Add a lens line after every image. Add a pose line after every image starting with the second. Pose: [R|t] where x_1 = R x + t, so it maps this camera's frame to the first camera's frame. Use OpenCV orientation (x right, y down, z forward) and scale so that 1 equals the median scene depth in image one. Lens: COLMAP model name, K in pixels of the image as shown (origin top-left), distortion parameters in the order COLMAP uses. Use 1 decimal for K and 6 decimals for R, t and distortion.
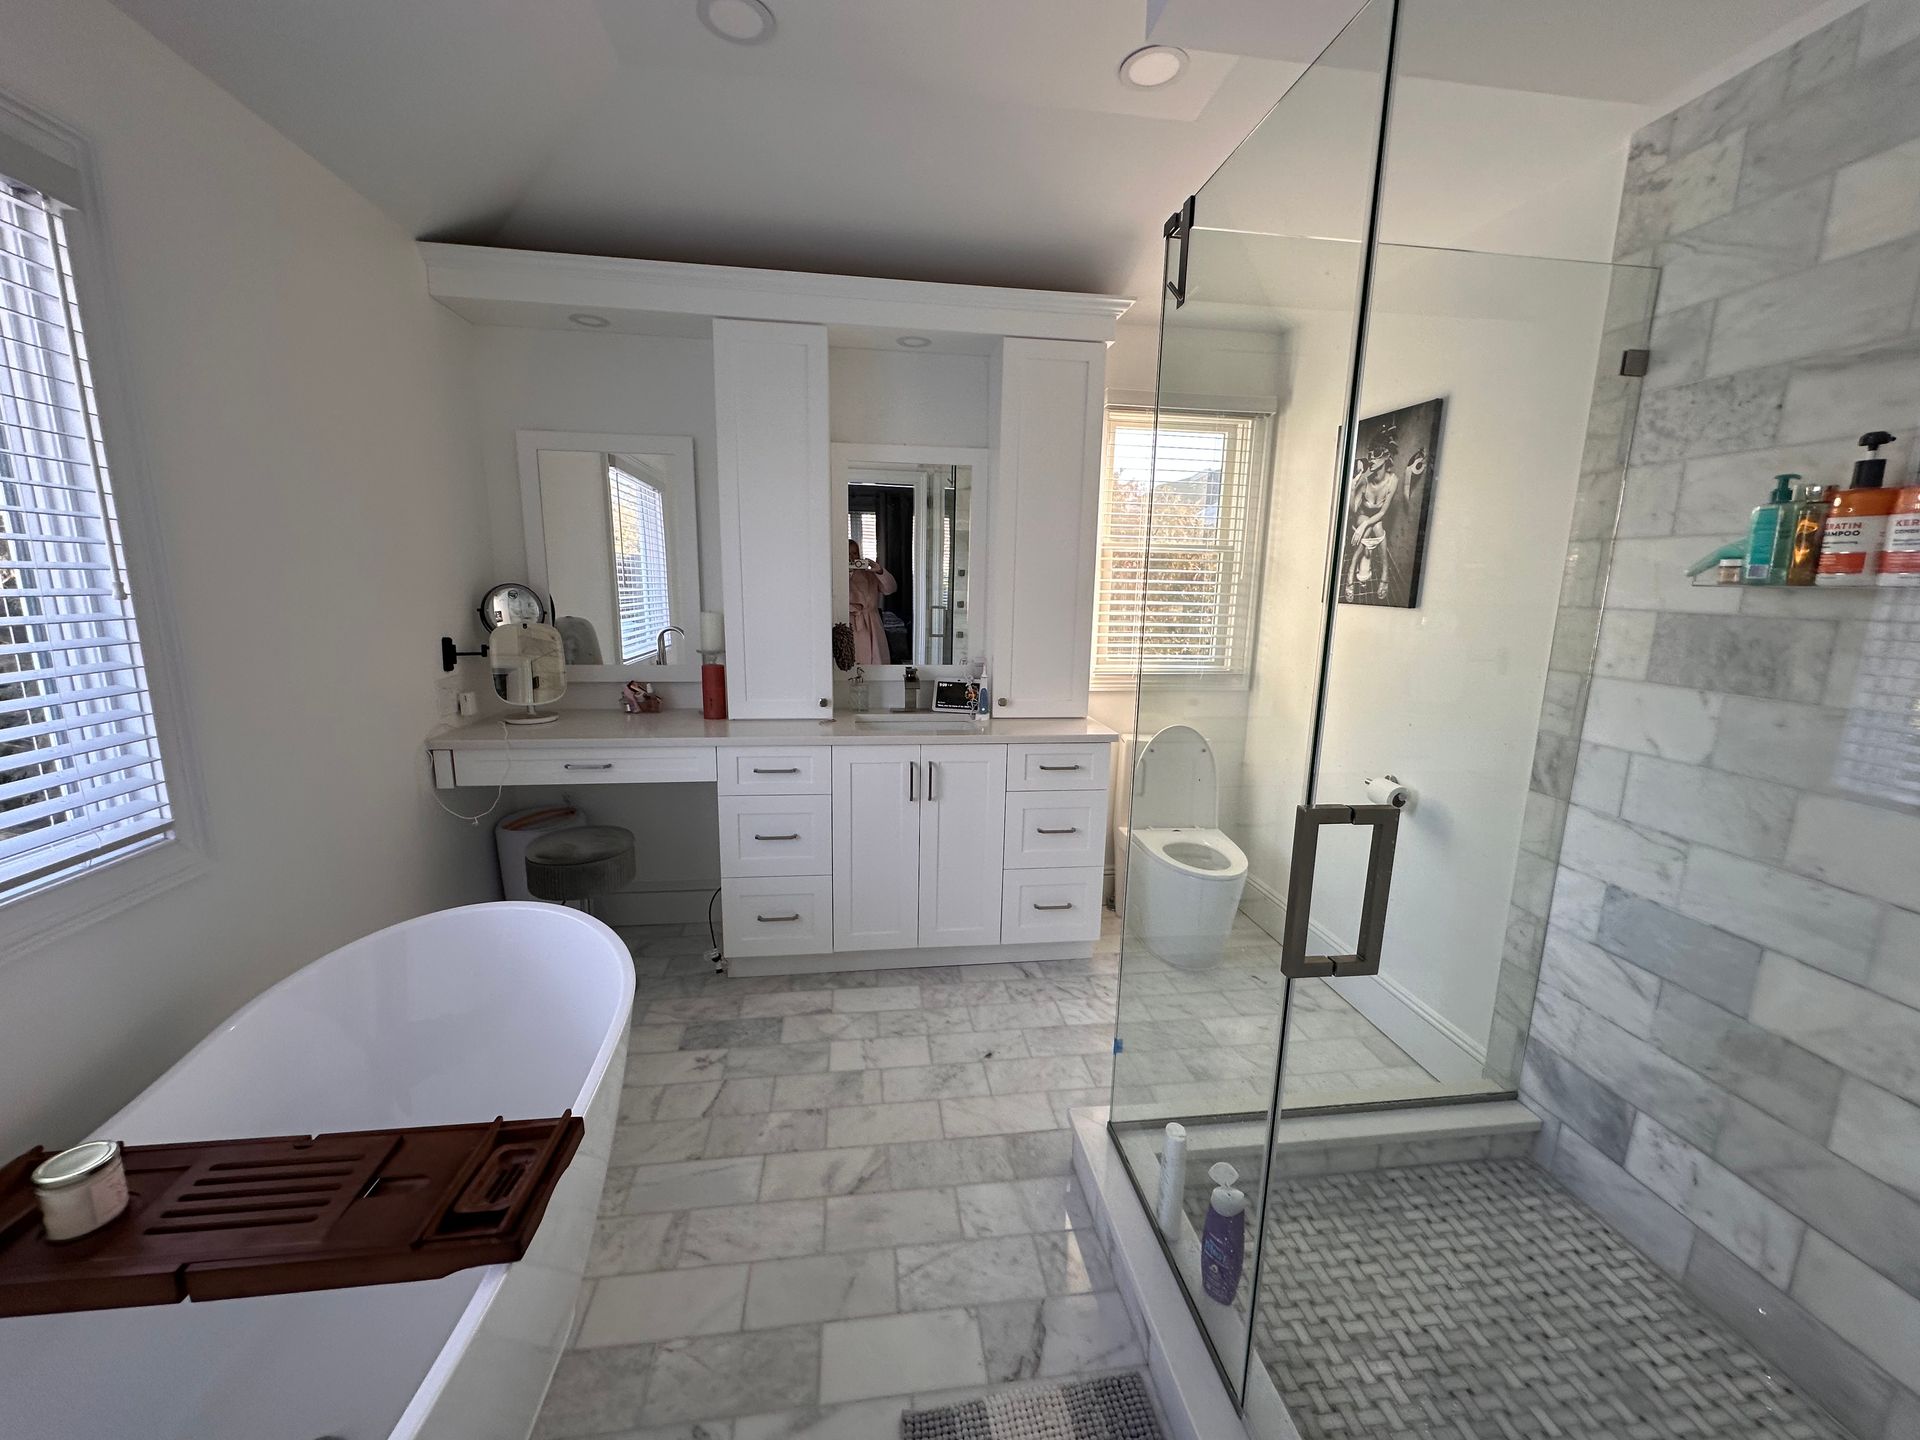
lens RADIAL K [[762.6, 0, 960.0], [0, 762.6, 720.0], [0, 0, 1]] dist [0.011548, -0.002191]
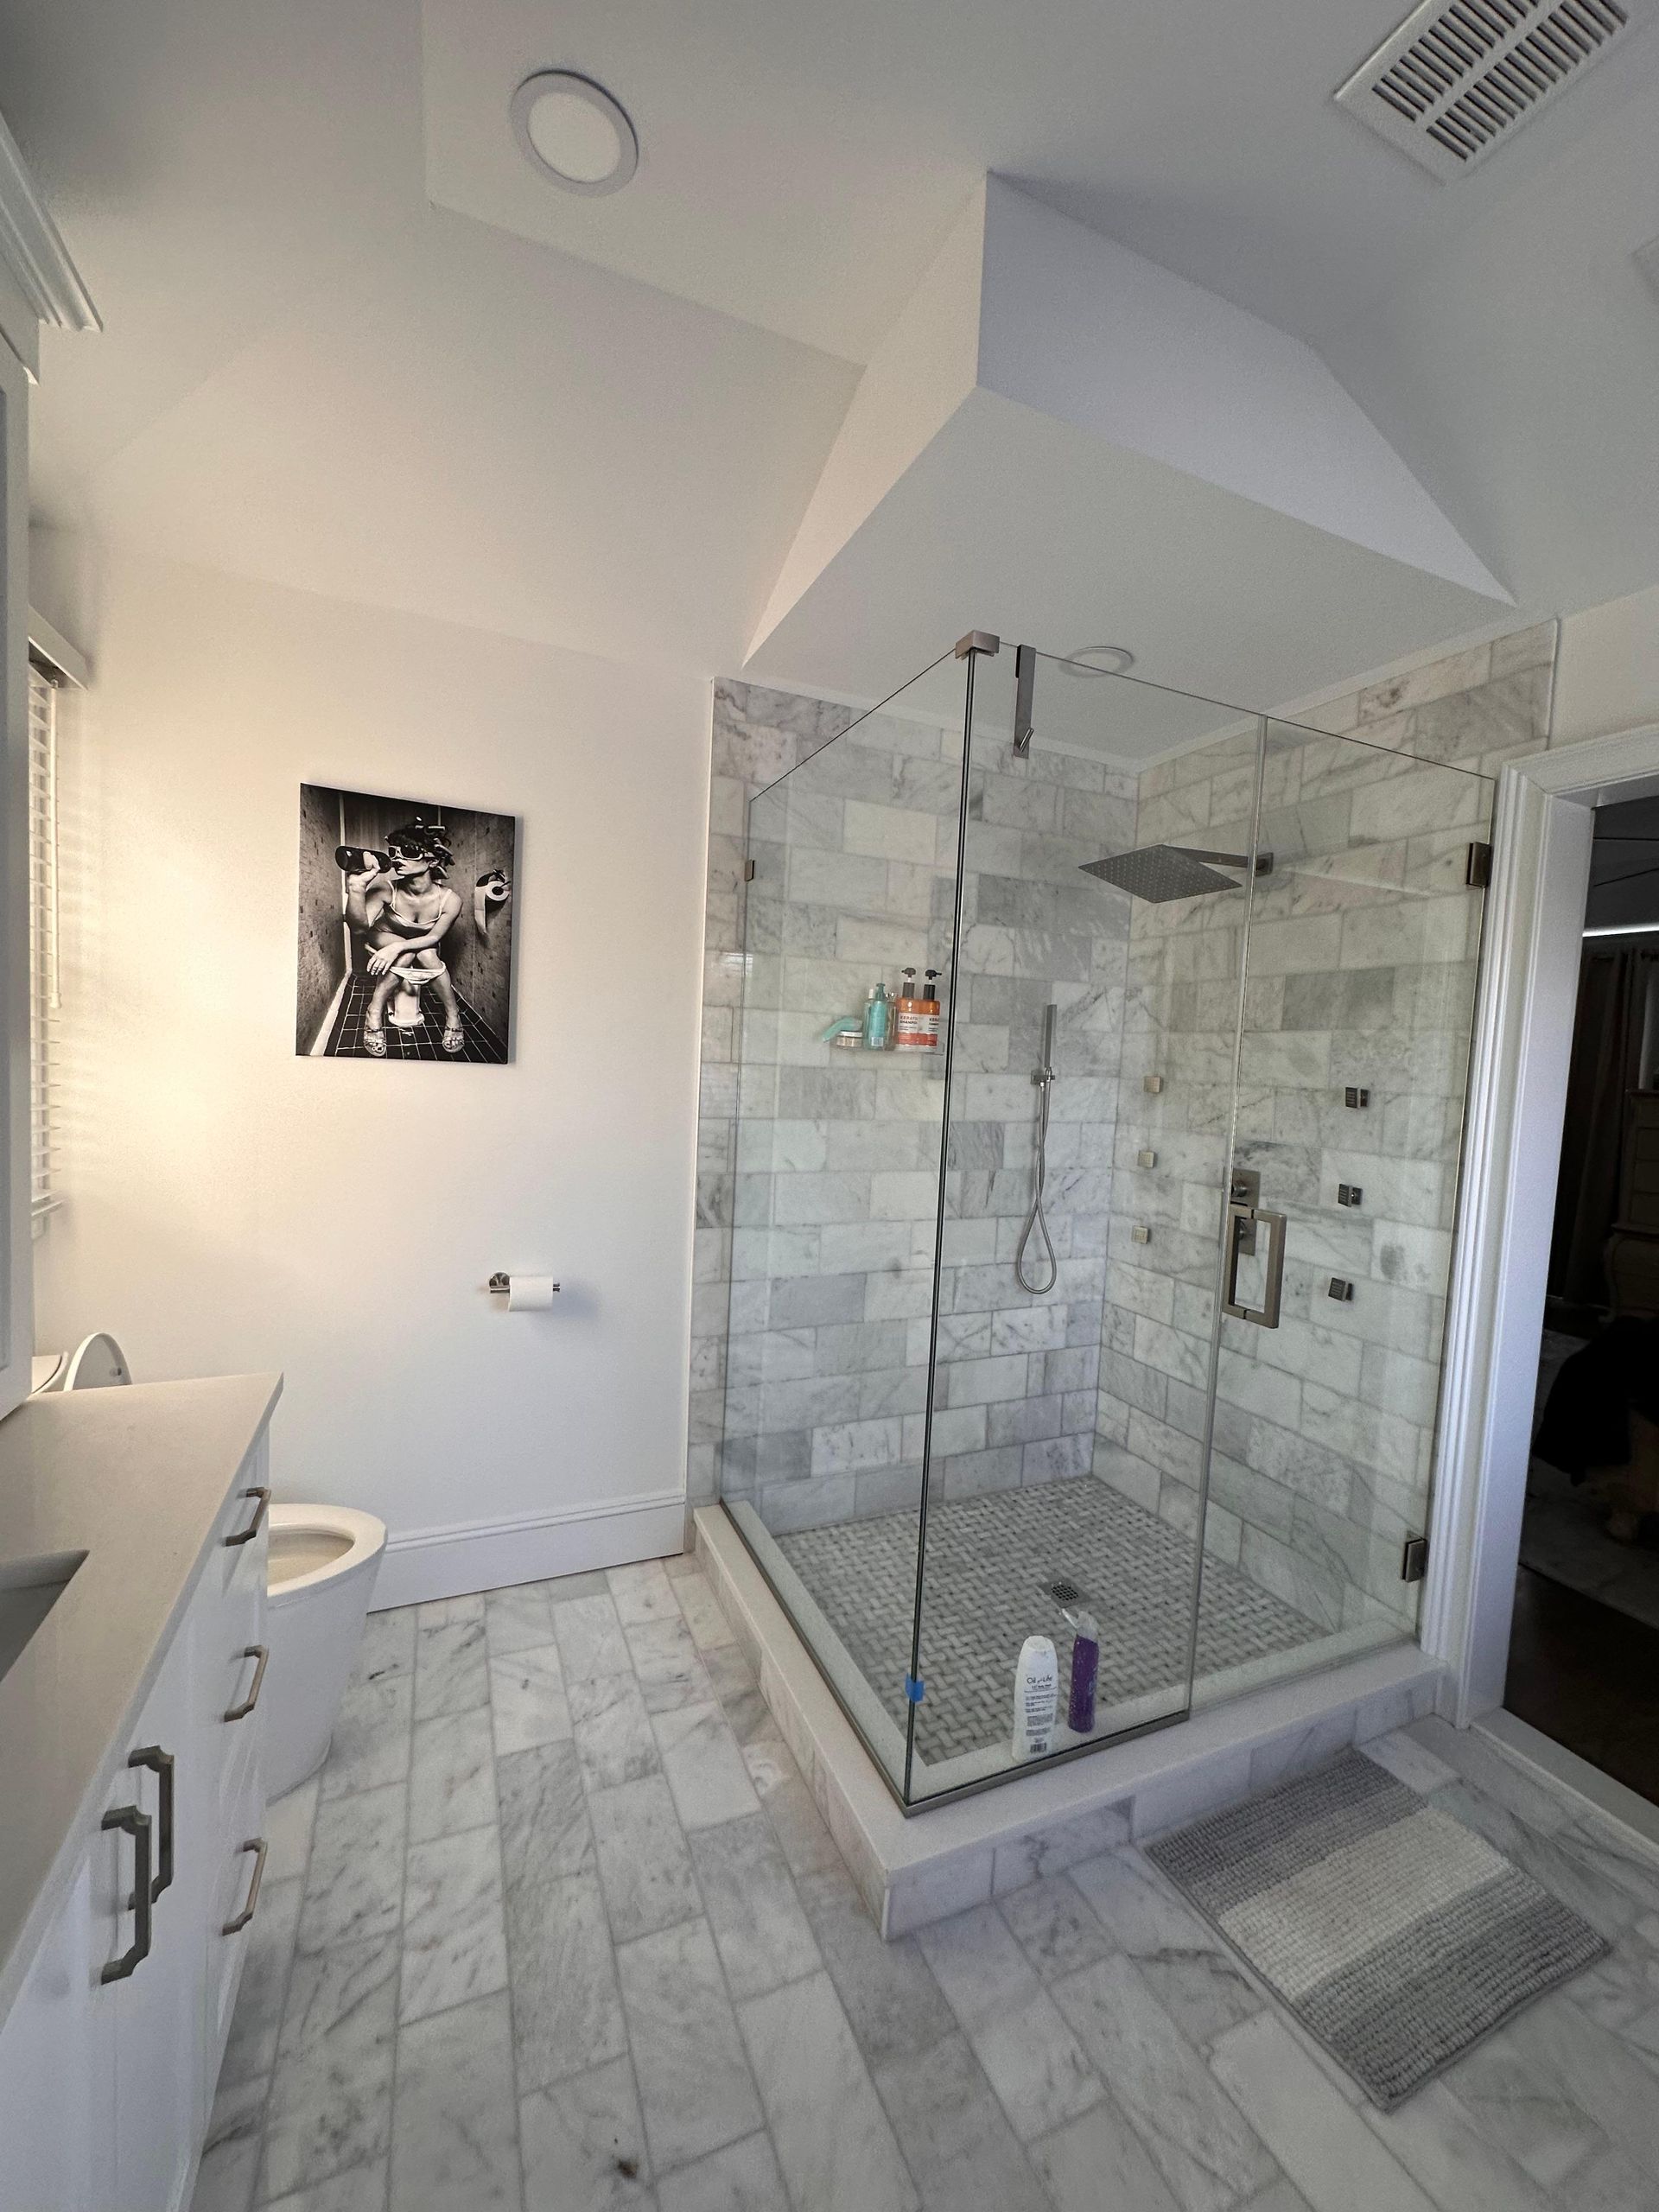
lens RADIAL K [[878.6, 0, 829.5], [0, 878.6, 1106.0], [0, 0, 1]] dist [0.011548, -0.002191]
pose [[-0.273723, -0.090440, 0.957547, -0.476906], [0.127206, 0.983419, 0.129247, -0.212794], [-0.953359, 0.157184, -0.257680, 1.093100]]
